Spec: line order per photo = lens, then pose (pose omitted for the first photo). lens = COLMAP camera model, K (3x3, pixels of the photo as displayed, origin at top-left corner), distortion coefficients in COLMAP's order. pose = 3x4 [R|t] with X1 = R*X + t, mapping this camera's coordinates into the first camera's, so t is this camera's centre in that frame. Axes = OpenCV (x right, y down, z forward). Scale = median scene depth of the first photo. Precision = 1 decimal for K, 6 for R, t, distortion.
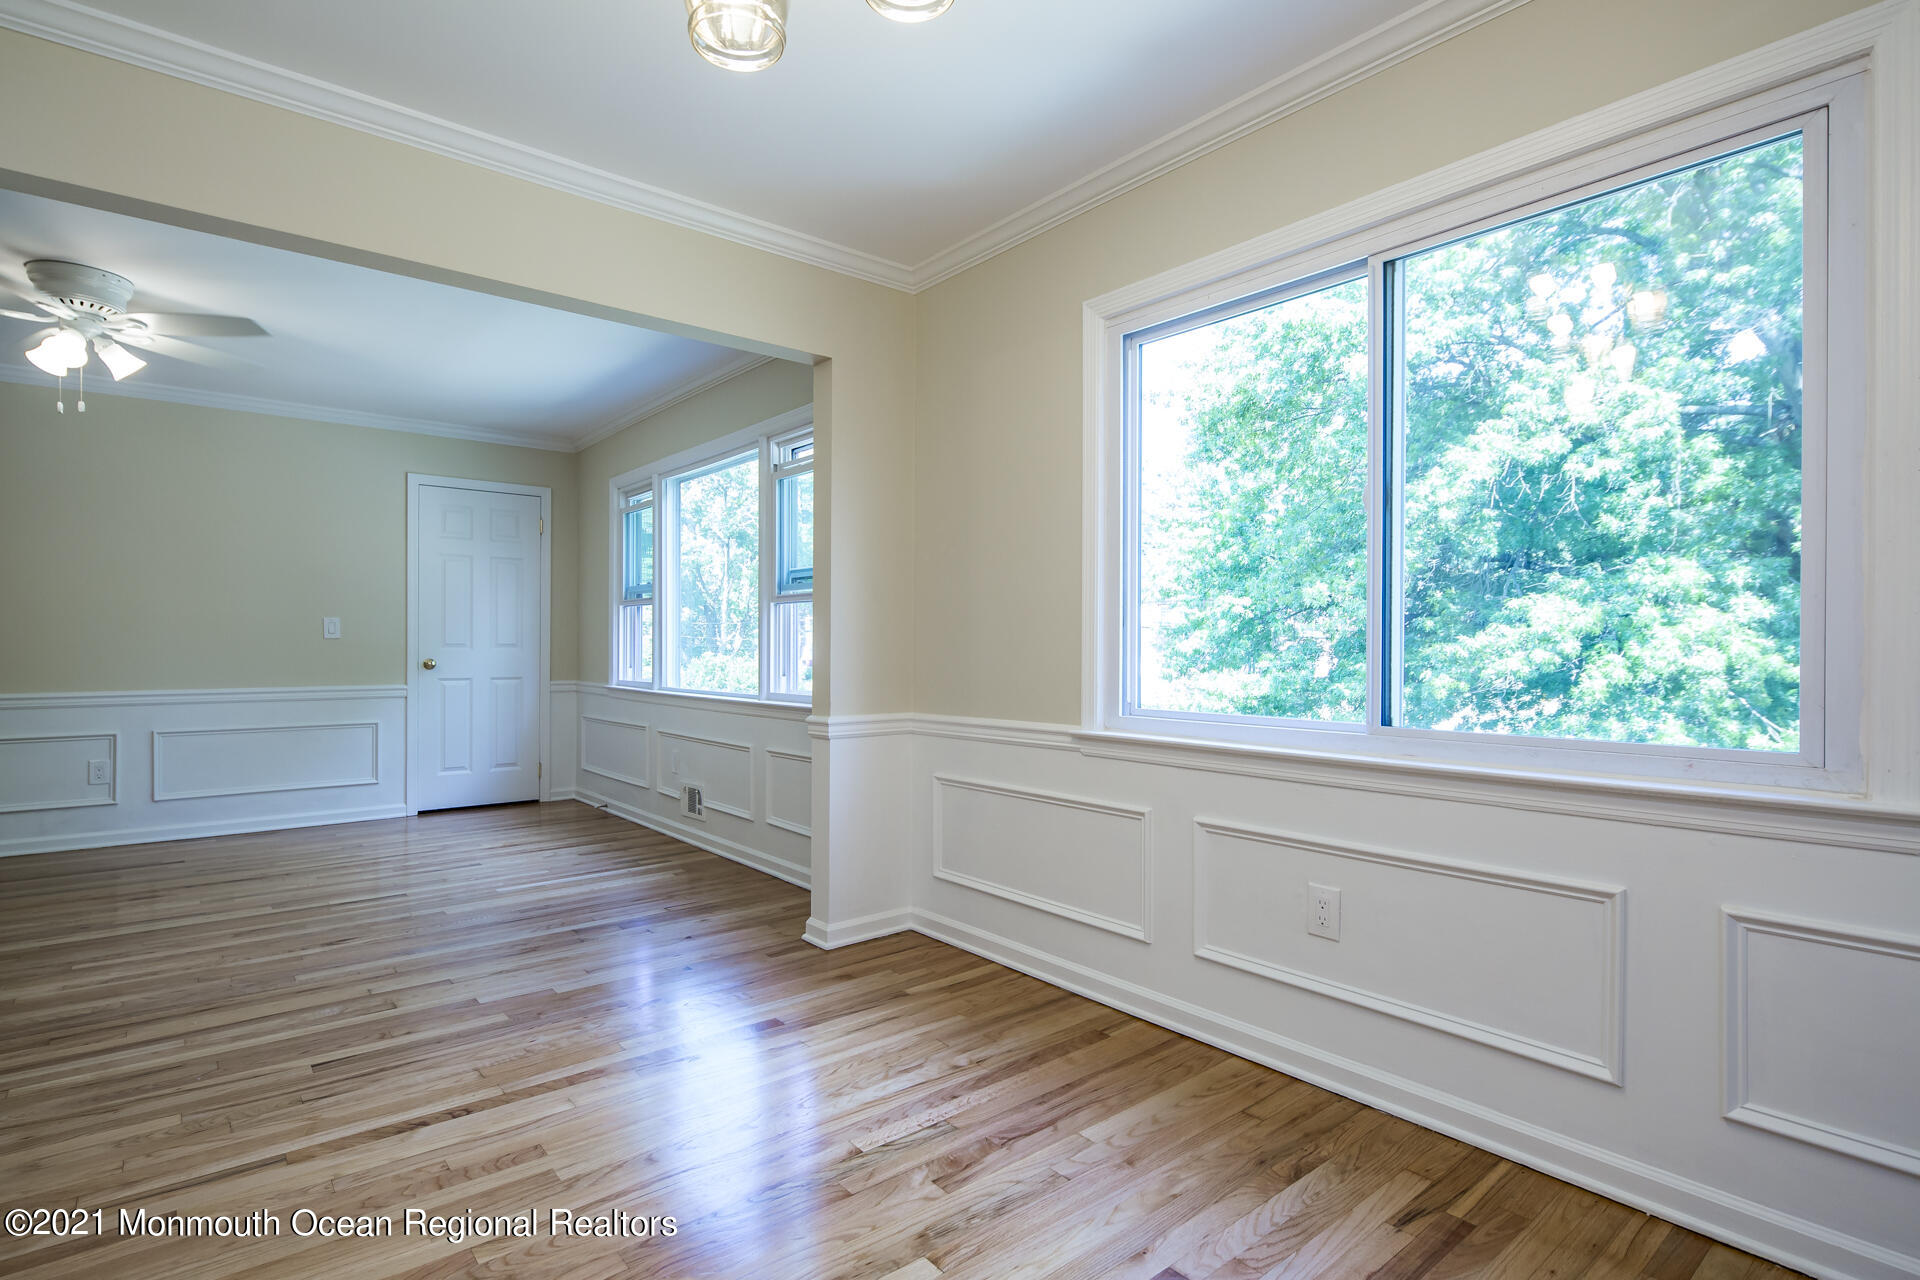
lens RADIAL K [[946.0, 0, 970.8], [0, 946.0, 640.2], [0, 0, 1]] dist [-0.004927, -0.001434]
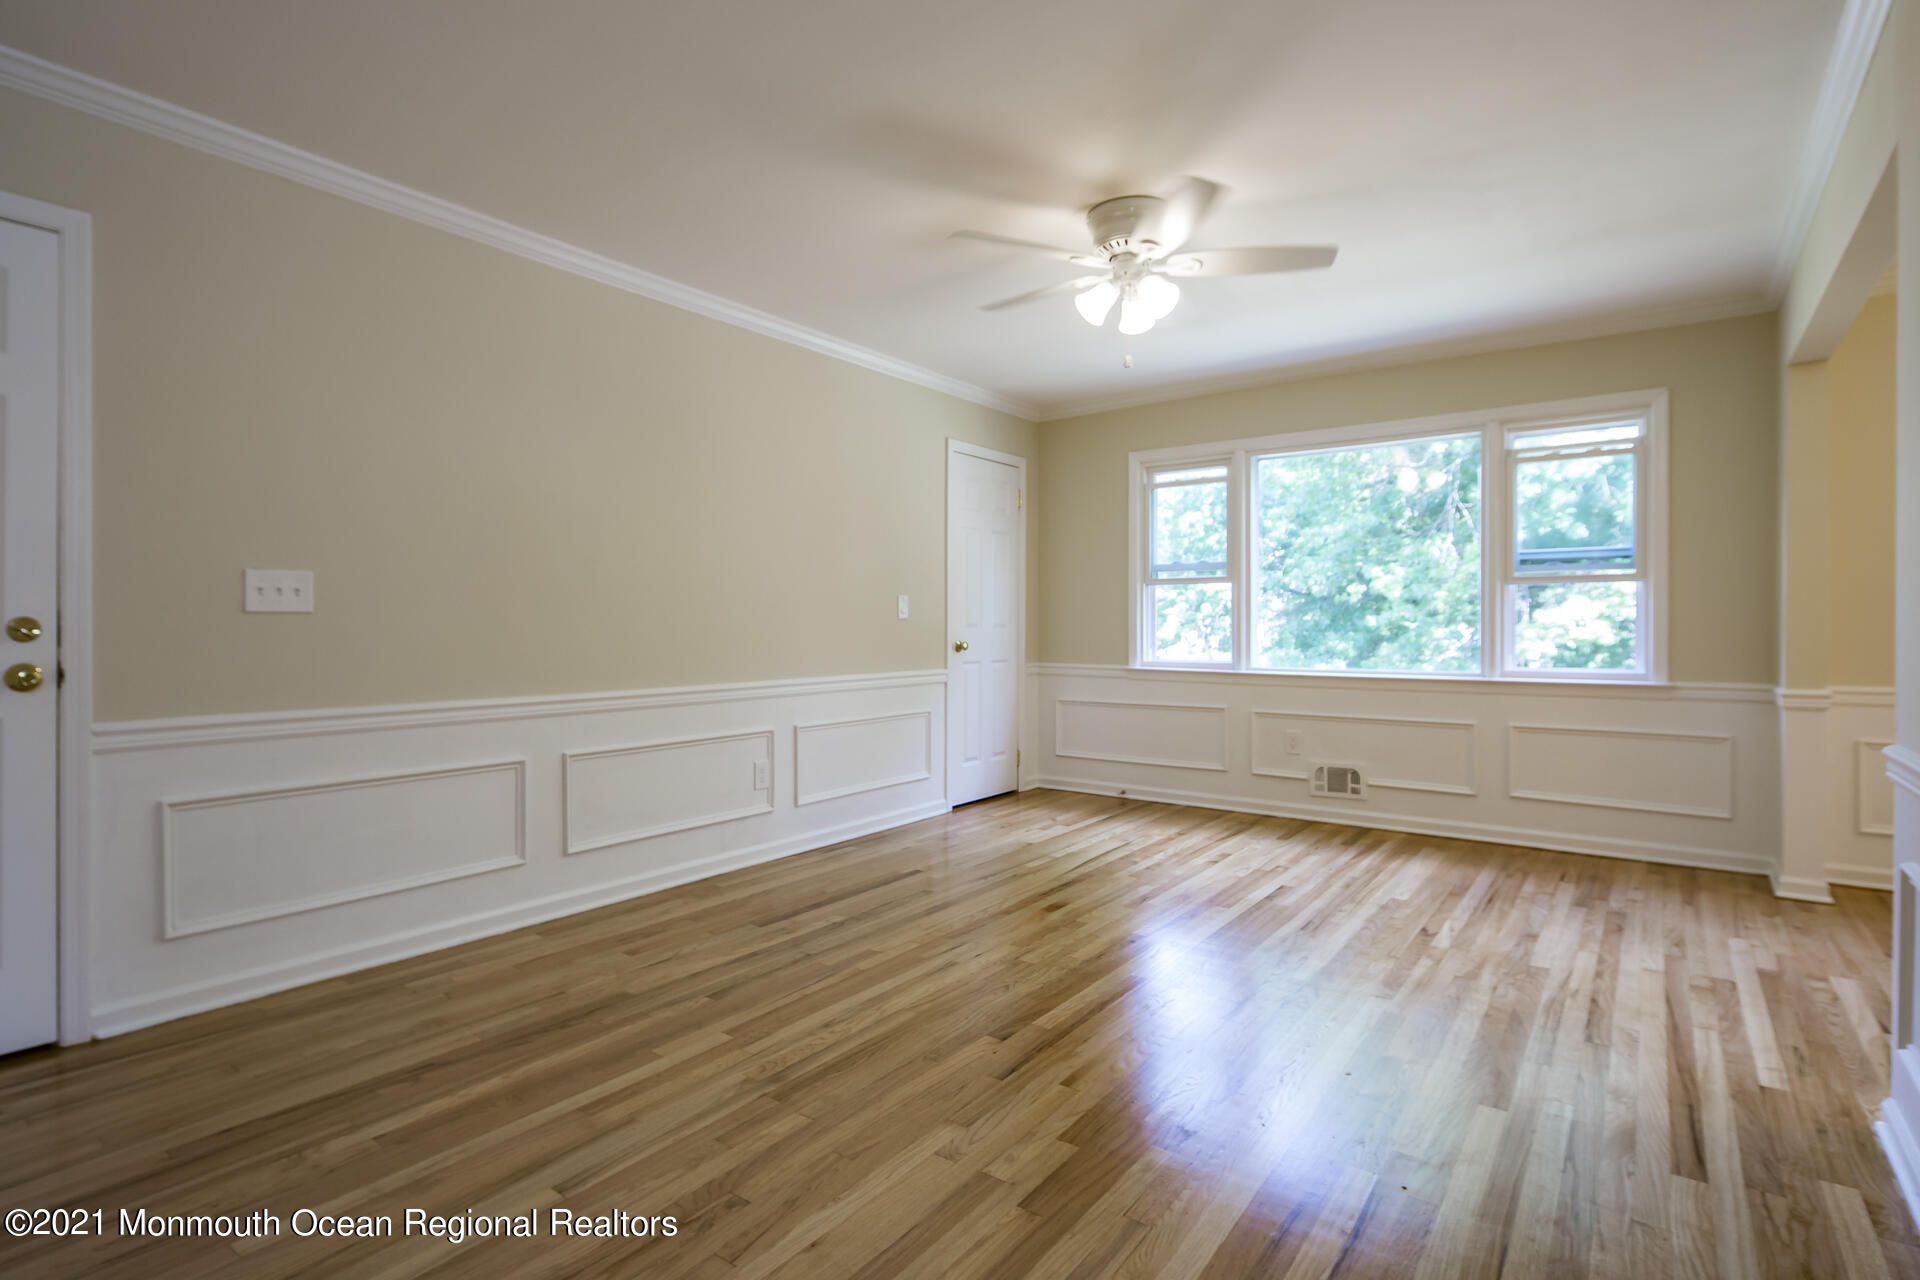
lens RADIAL K [[946.0, 0, 961.8], [0, 946.0, 640.2], [0, 0, 1]] dist [-0.004927, -0.001434]
pose [[0.973994, -0.007404, 0.226454, -0.851321], [0.003471, 0.999836, 0.017762, 0.002692], [-0.226548, -0.016514, 0.973860, 0.110377]]
